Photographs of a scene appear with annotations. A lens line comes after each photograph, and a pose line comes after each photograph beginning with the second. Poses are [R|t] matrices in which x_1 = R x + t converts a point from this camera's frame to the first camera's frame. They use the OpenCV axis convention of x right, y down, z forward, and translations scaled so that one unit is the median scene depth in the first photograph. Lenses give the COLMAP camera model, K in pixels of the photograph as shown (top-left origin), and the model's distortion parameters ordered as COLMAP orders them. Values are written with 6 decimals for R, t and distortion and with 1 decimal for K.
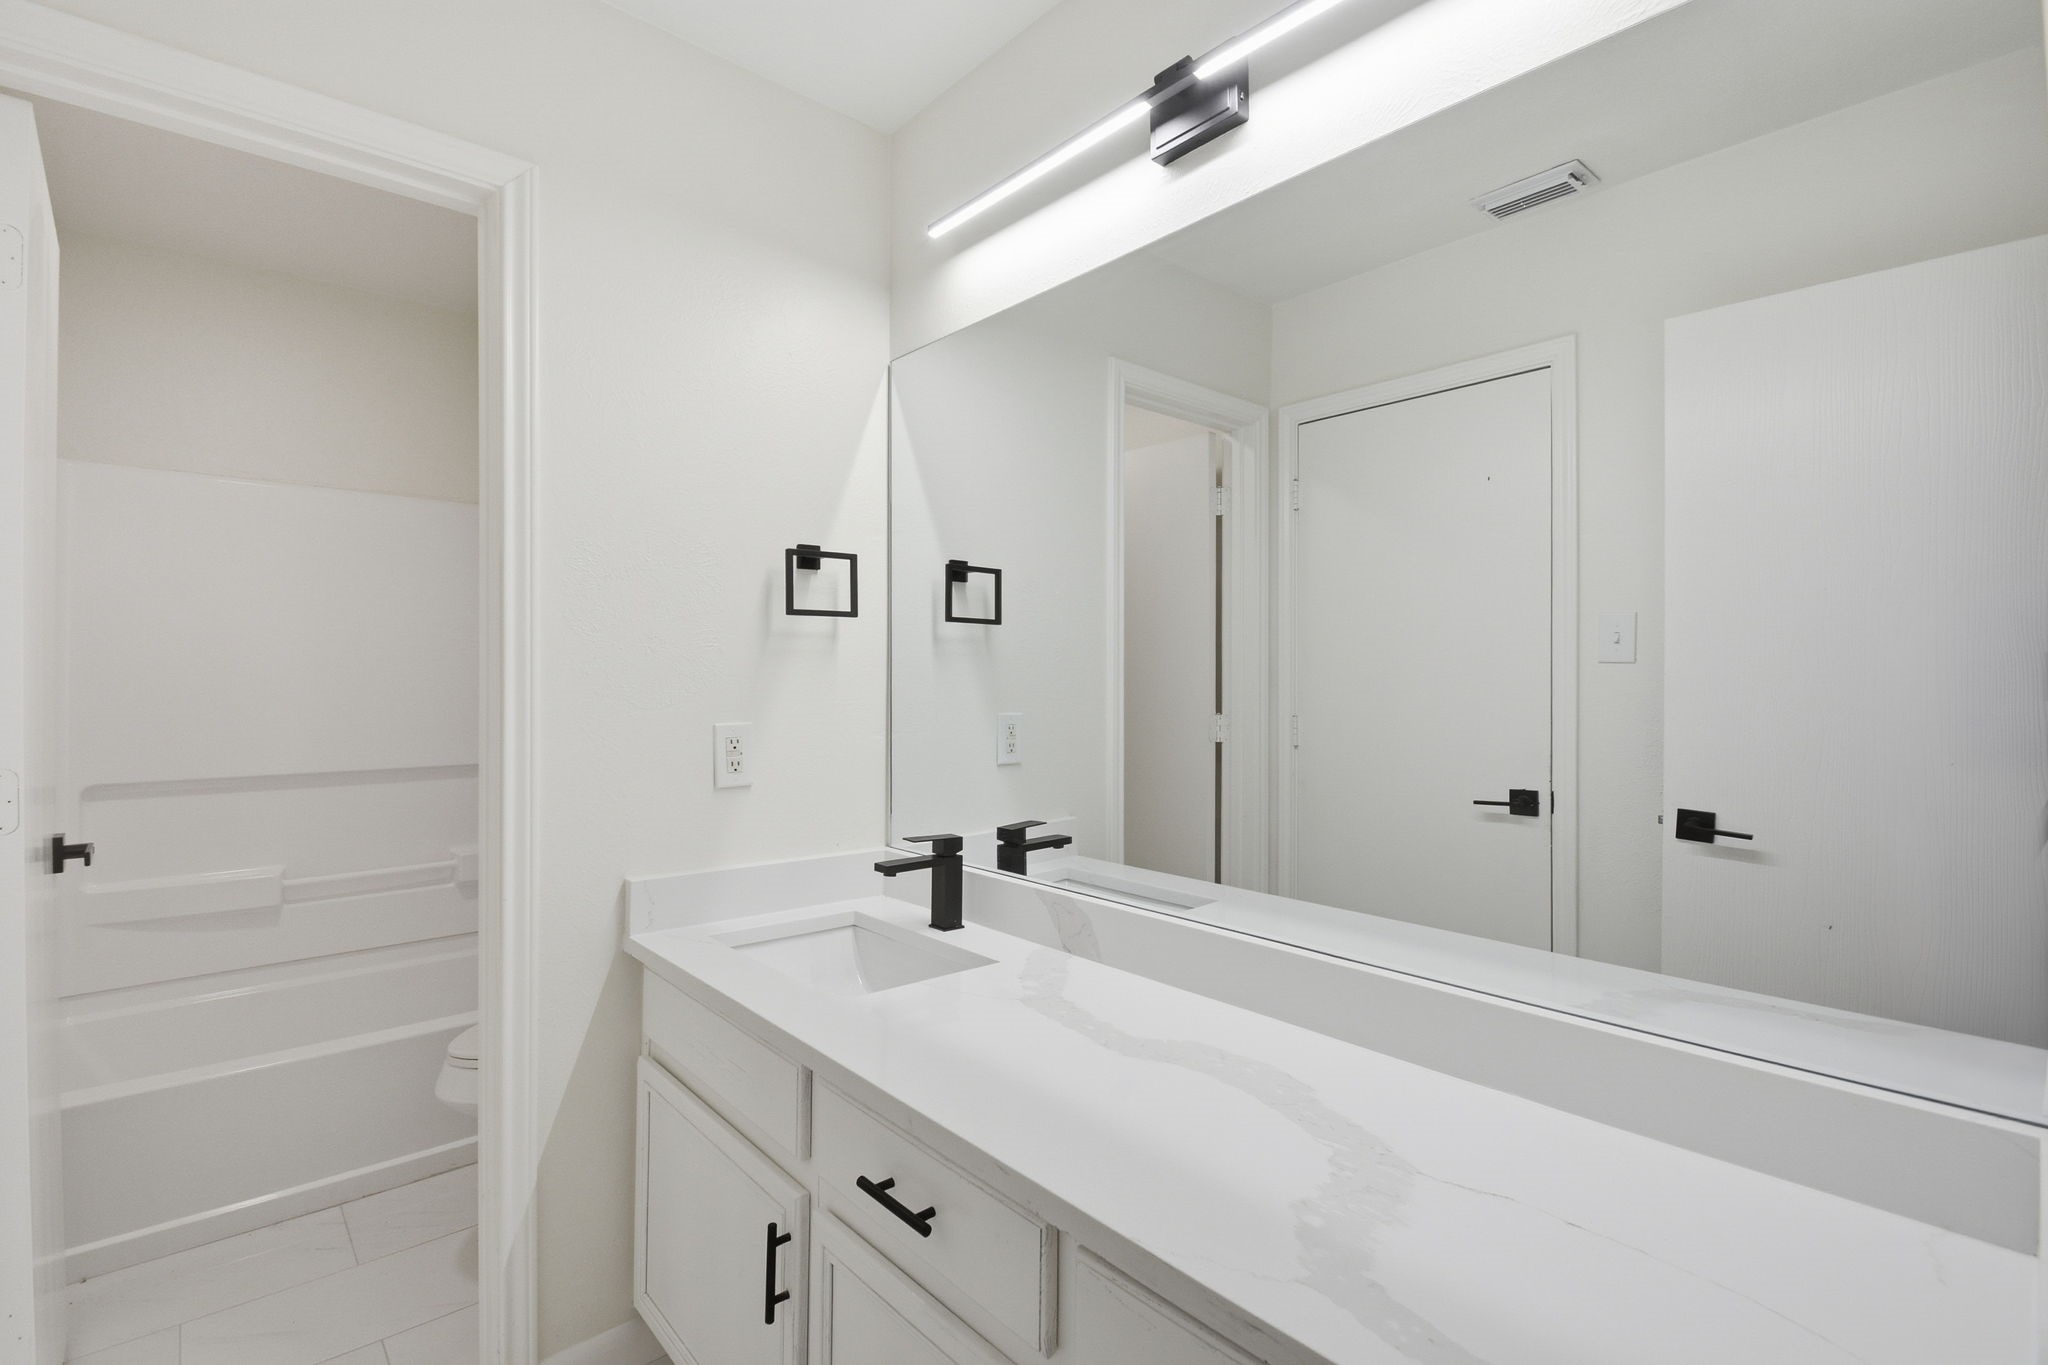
lens RADIAL K [[981.9, 0, 1024.0], [0, 981.9, 682.5], [0, 0, 1]] dist [0.003211, 0.000503]
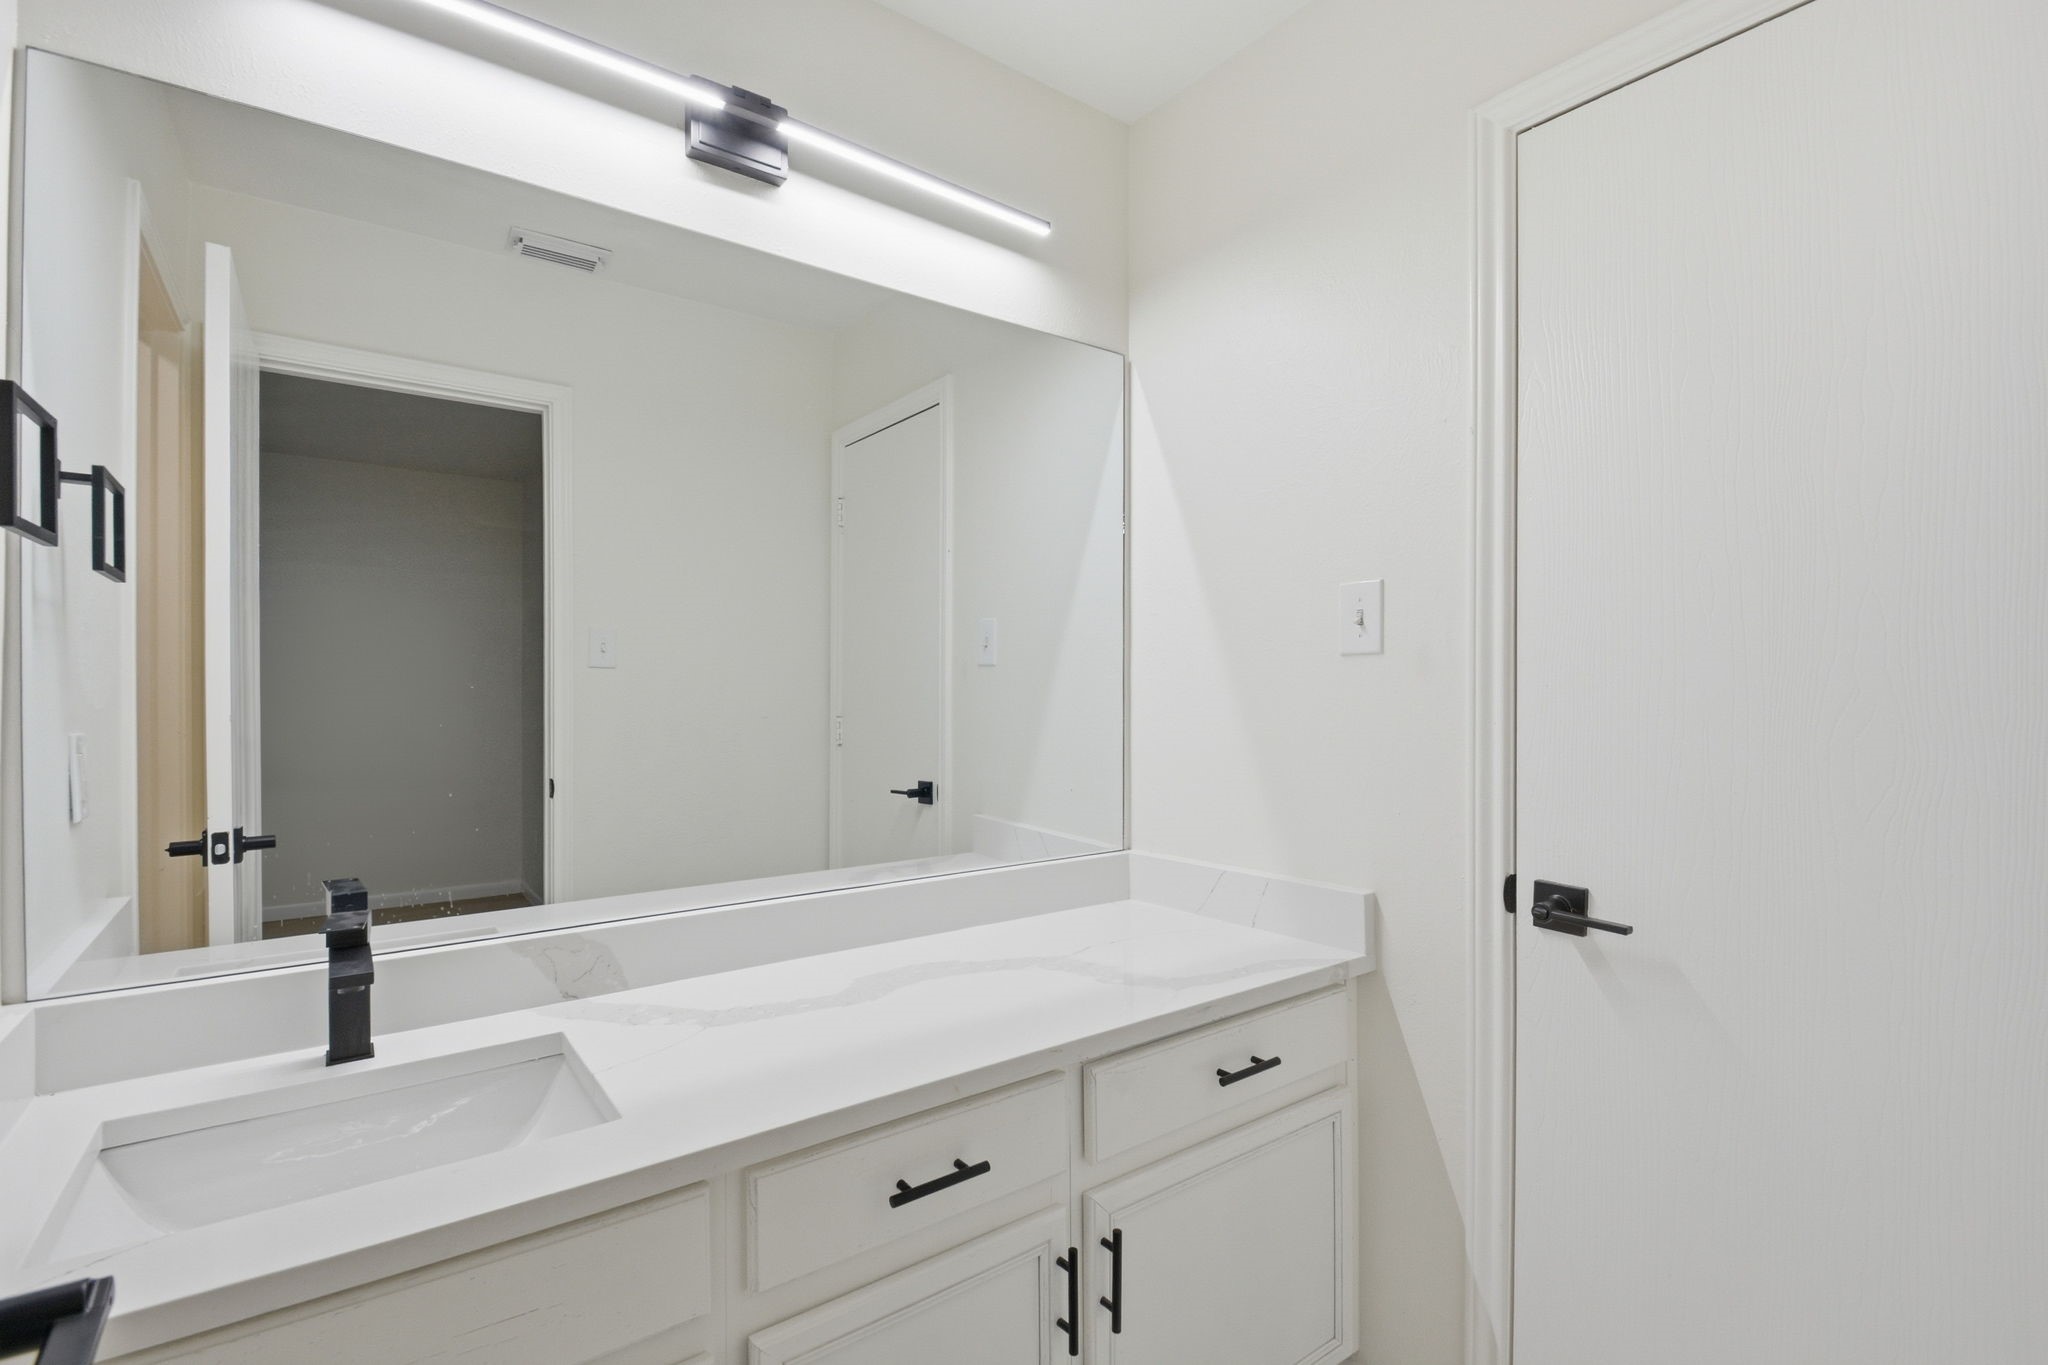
lens RADIAL K [[914.4, 0, 1029.8], [0, 914.4, 700.5], [0, 0, 1]] dist [0.003179, -0.012832]
pose [[0.044714, -0.012857, 0.998917, -0.799786], [0.003799, 0.999912, 0.012700, 0.012867], [-0.998993, 0.003227, 0.044759, 0.641806]]
